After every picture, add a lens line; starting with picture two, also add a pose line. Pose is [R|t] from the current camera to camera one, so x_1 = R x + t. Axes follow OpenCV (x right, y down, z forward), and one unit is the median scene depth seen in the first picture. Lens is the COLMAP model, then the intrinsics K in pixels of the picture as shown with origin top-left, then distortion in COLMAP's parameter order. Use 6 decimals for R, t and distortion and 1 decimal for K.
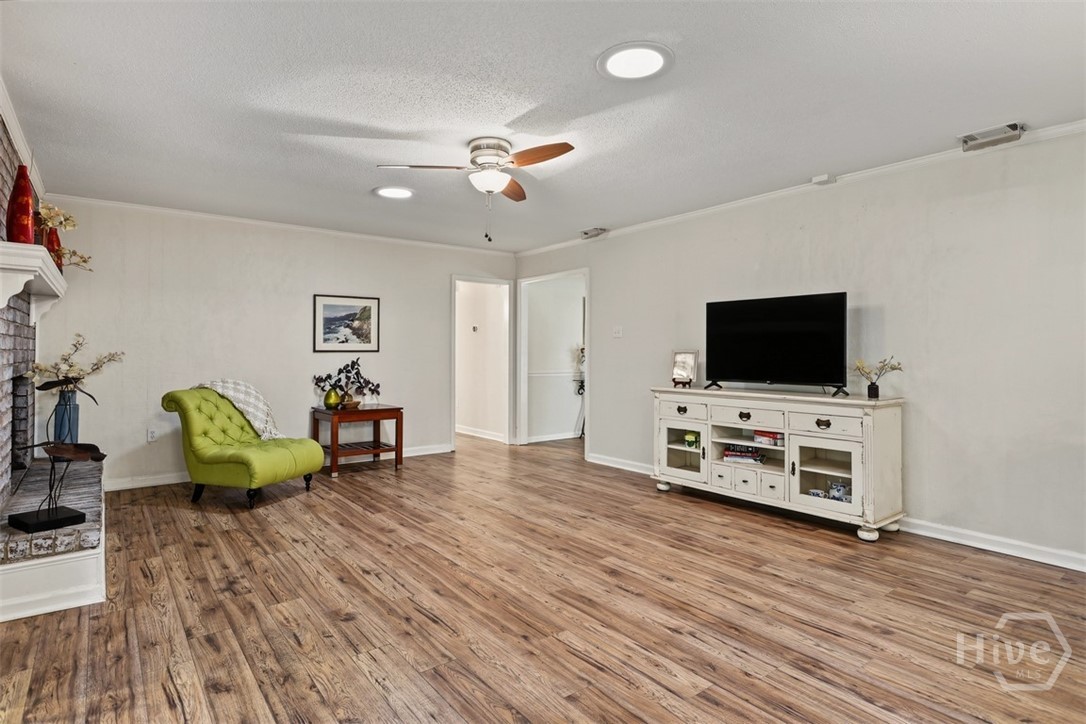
lens RADIAL K [[572.0, 0, 543.0], [0, 572.0, 362.0], [0, 0, 1]] dist [-0.011450, 0.000484]
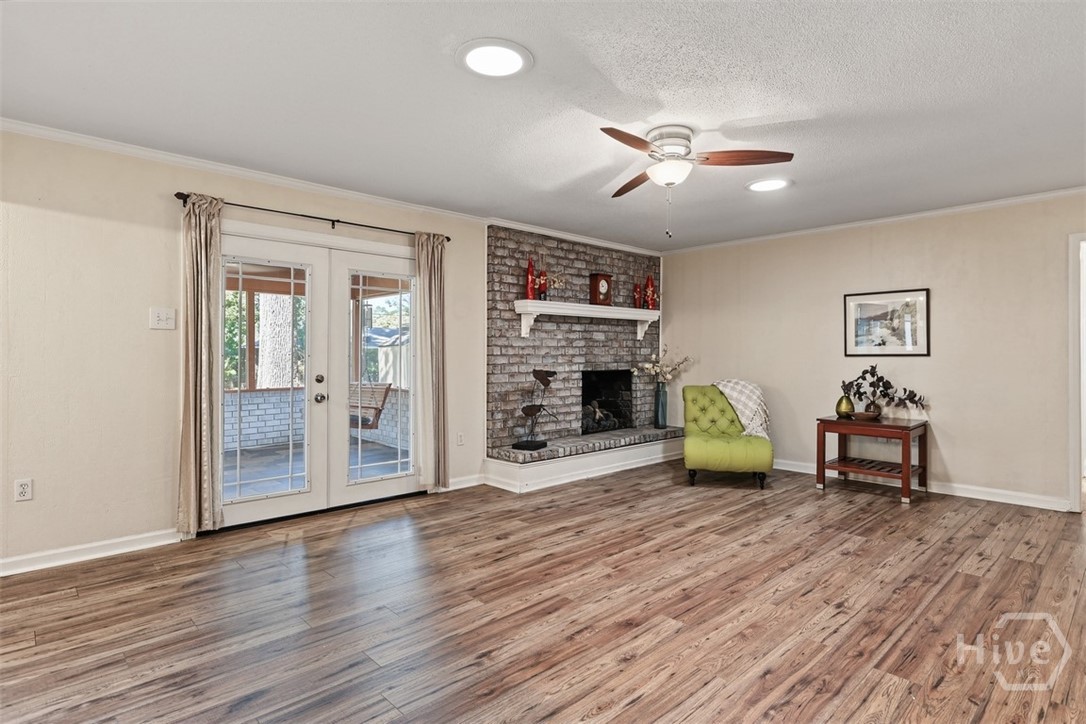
lens RADIAL K [[572.0, 0, 543.0], [0, 572.0, 362.0], [0, 0, 1]] dist [-0.011450, 0.000484]
pose [[0.096974, 0.008357, -0.995252, 0.818028], [-0.019145, 0.999795, 0.006529, -0.007595], [0.995103, 0.018421, 0.097114, 0.705229]]
